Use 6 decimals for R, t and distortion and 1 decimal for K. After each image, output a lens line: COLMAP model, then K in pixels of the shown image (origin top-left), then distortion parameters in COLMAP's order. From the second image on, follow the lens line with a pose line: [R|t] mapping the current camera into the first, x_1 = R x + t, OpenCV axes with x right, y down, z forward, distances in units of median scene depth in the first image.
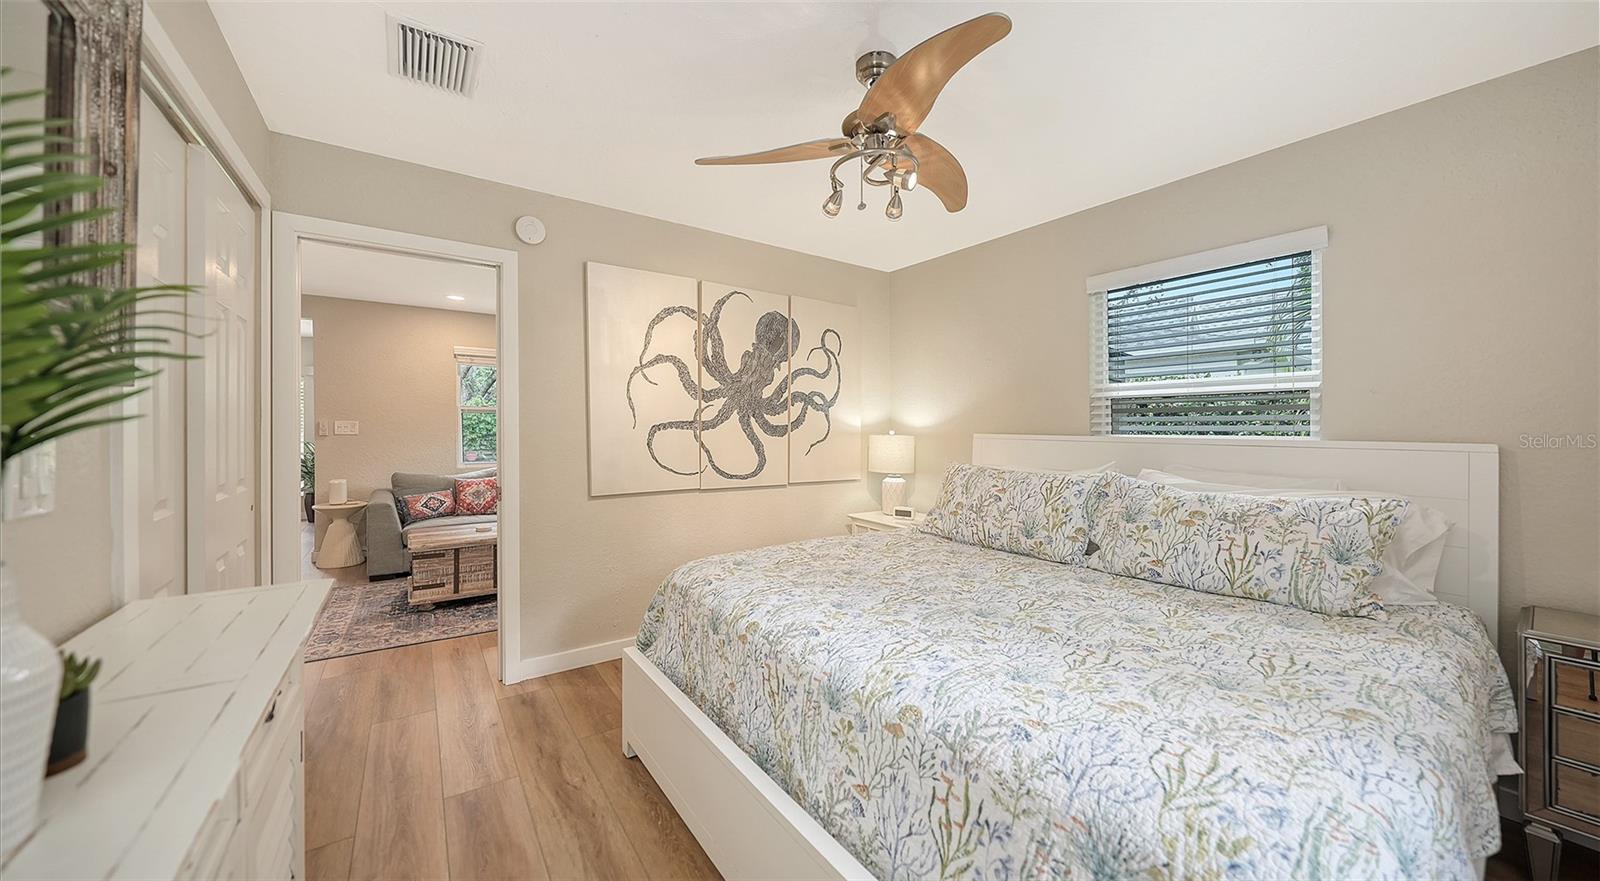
lens RADIAL K [[554.2, 0, 794.5], [0, 554.2, 442.1], [0, 0, 1]] dist [-0.003301, -0.000374]
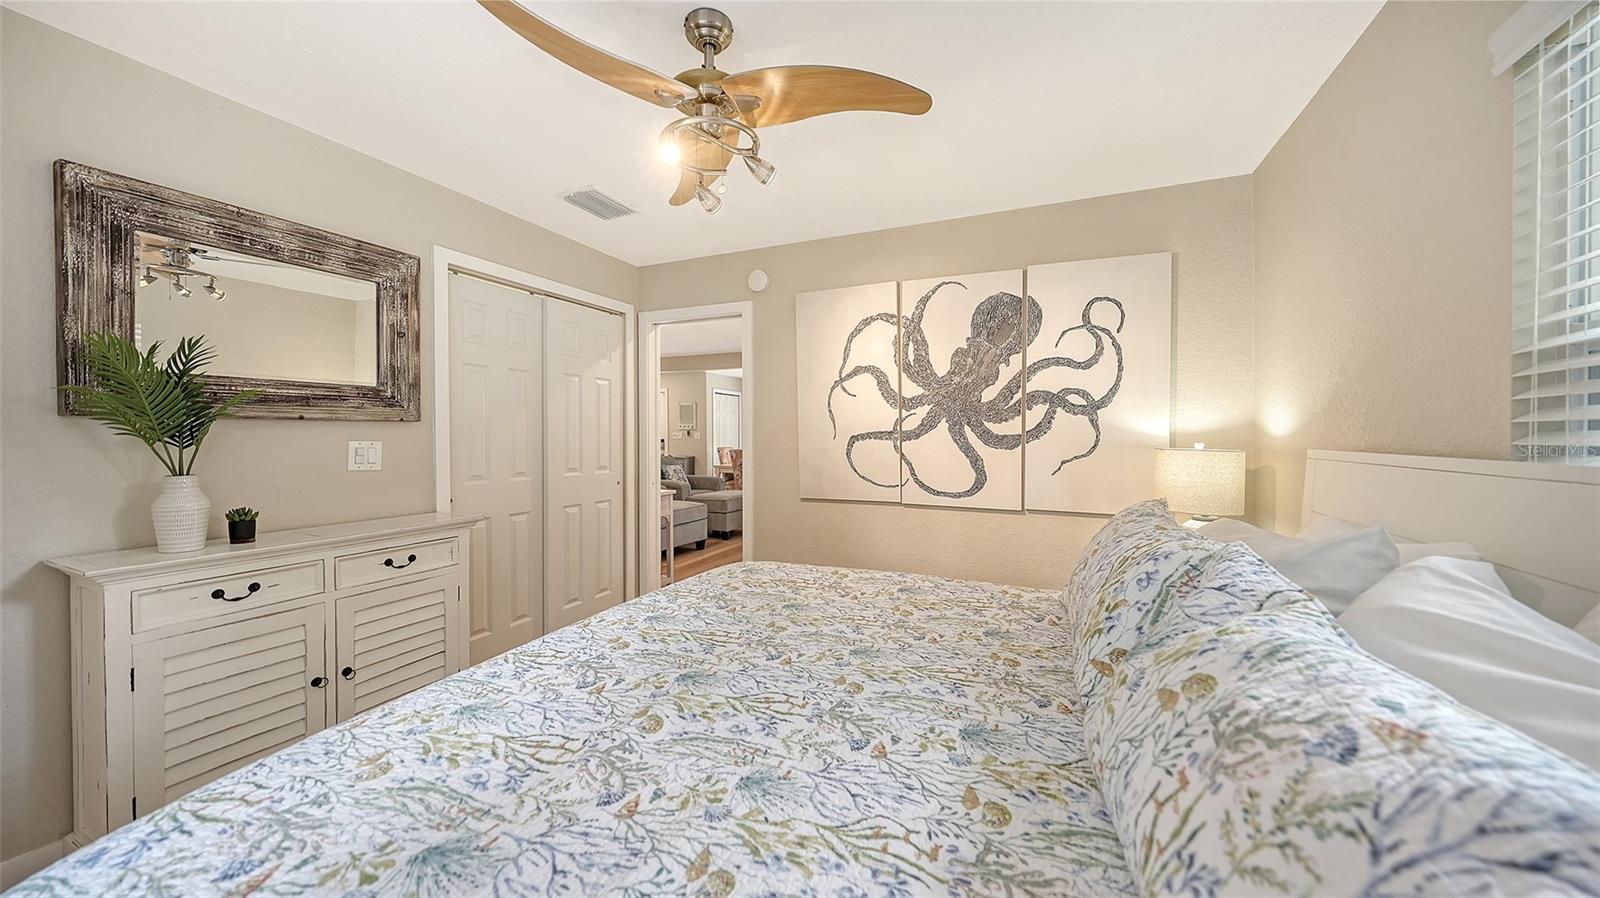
lens RADIAL K [[554.2, 0, 810.0], [0, 554.2, 457.0], [0, 0, 1]] dist [-0.003301, -0.000374]
pose [[0.517707, 0.027467, -0.855117, 0.554469], [-0.021374, 0.999588, 0.019167, -0.008686], [0.855291, 0.008354, 0.518080, 0.378502]]
